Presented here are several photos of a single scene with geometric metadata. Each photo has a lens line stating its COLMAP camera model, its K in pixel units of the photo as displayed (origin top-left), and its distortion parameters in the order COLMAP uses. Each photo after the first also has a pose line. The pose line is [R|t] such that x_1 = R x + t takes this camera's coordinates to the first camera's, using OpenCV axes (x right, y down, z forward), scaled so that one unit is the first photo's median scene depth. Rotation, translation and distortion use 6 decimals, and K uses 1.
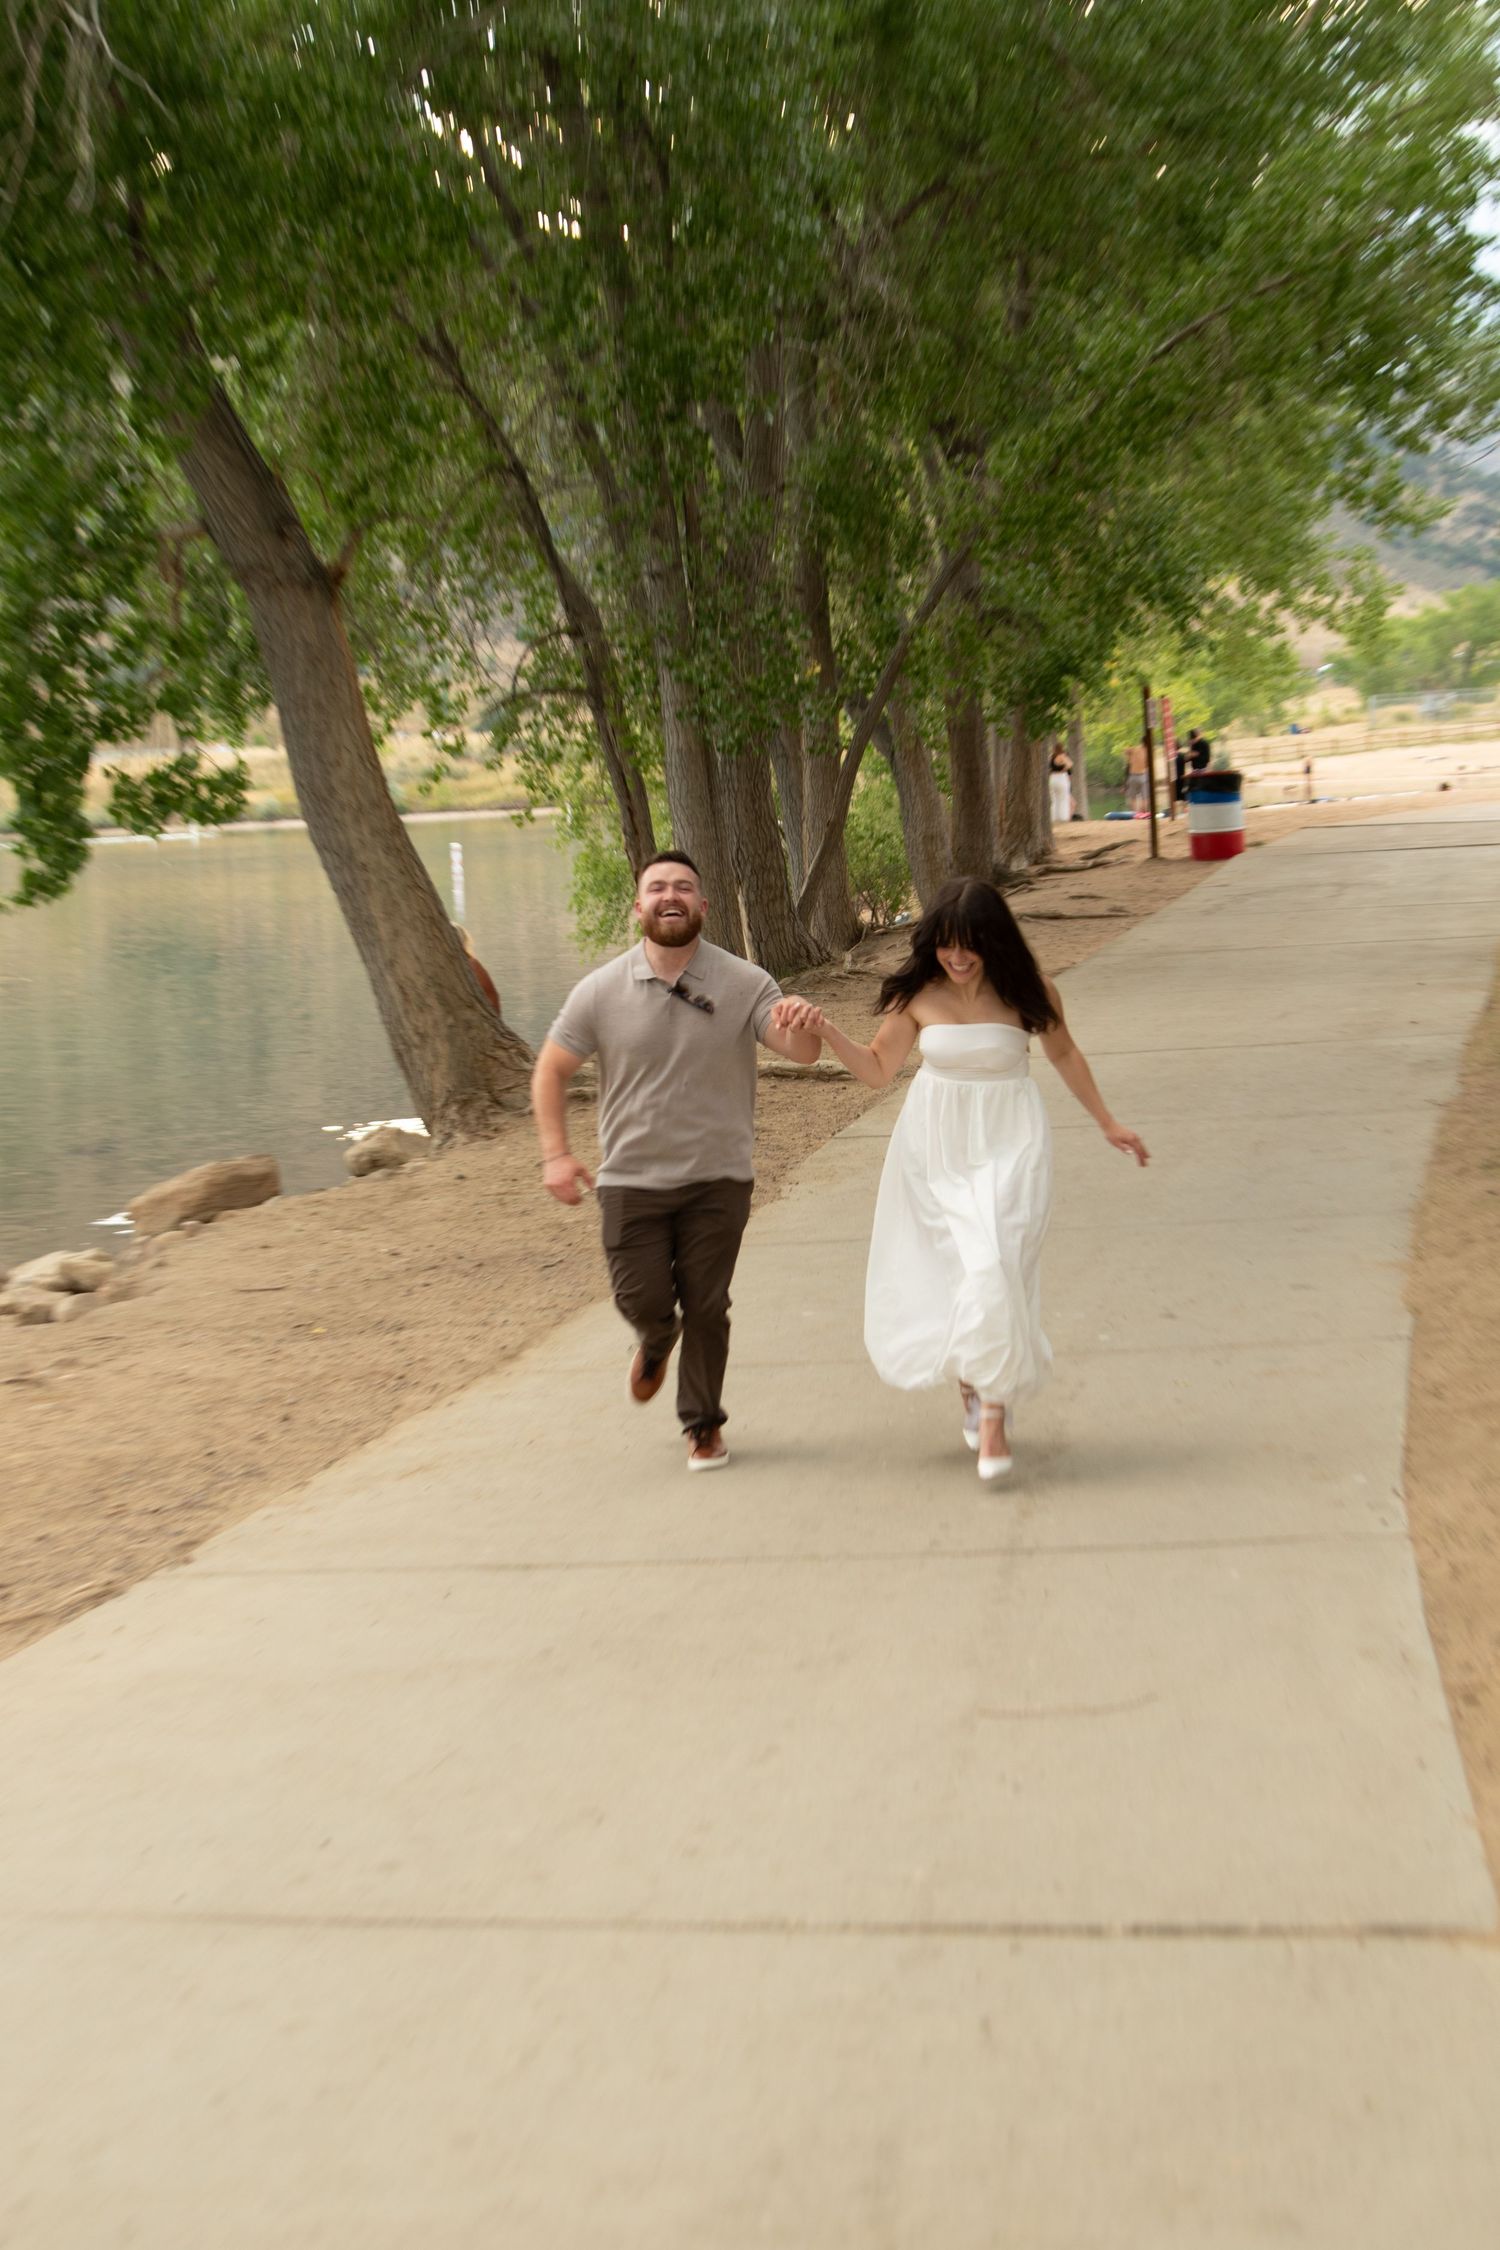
lens RADIAL K [[4209.8, 0, 750.0], [0, 4209.8, 1125.0], [0, 0, 1]] dist [0.020828, -0.010161]
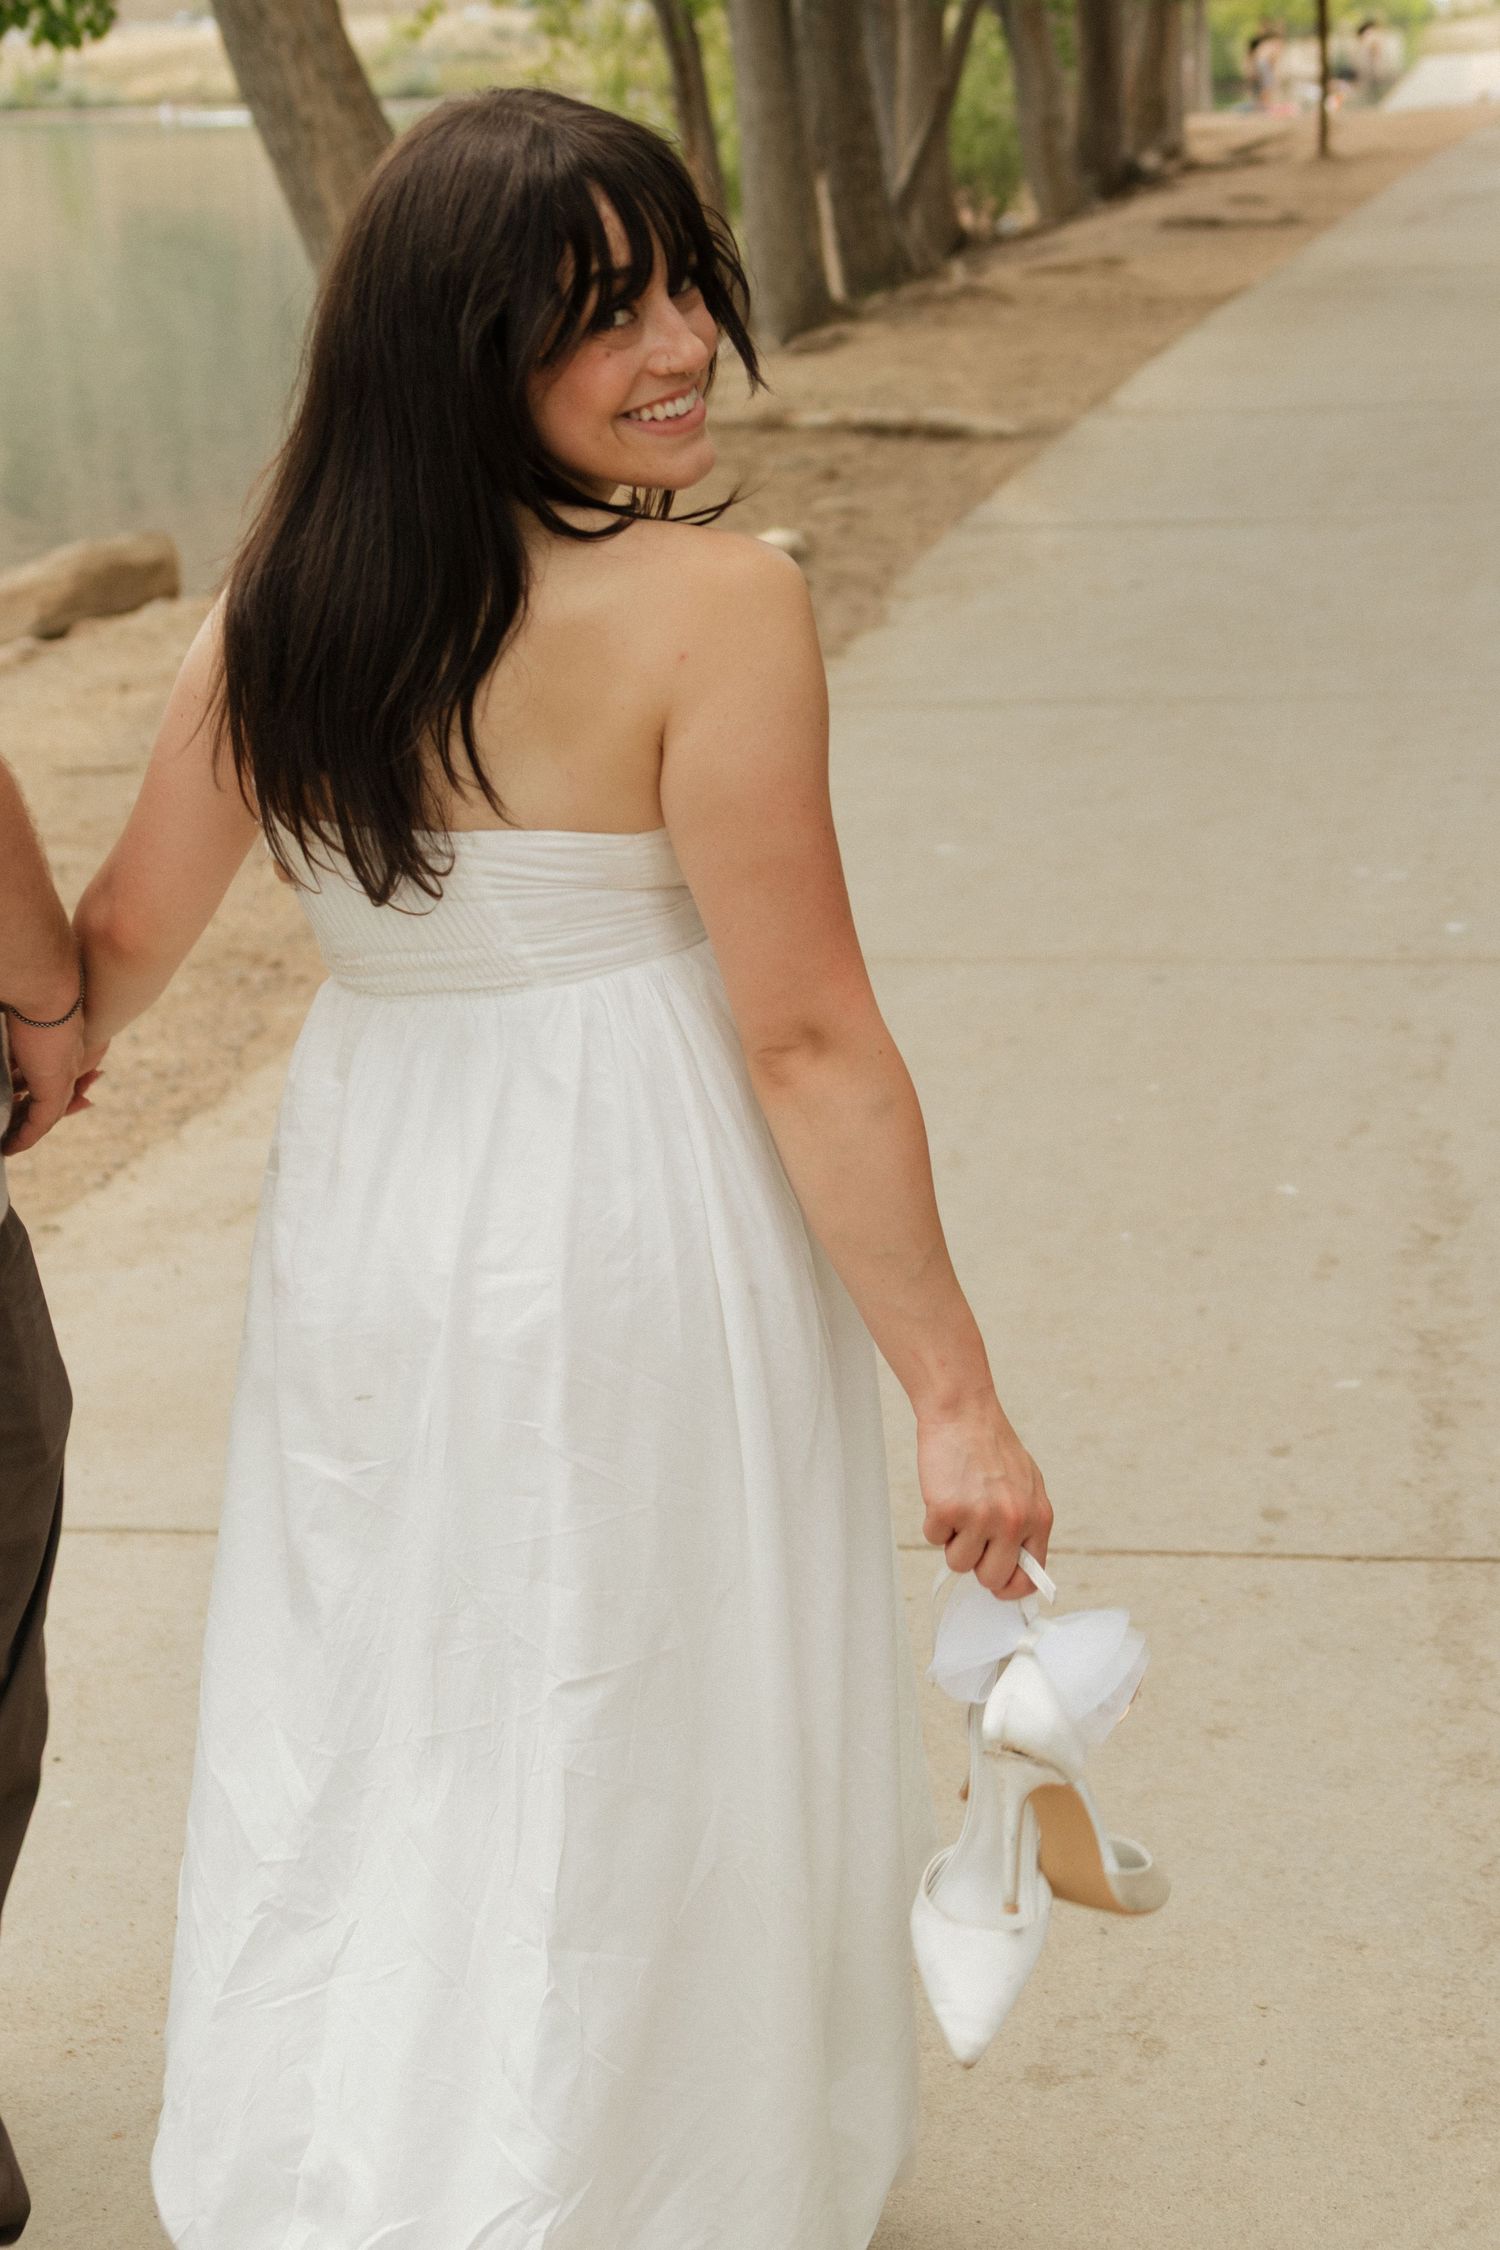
lens RADIAL K [[4494.3, 0, 750.0], [0, 4494.3, 1125.0], [0, 0, 1]] dist [0.025080, 0.016301]
pose [[0.999664, 0.024208, -0.009289, -0.002982], [-0.022563, 0.988682, 0.148317, -0.004680], [0.012774, -0.148058, 0.988896, 0.122729]]
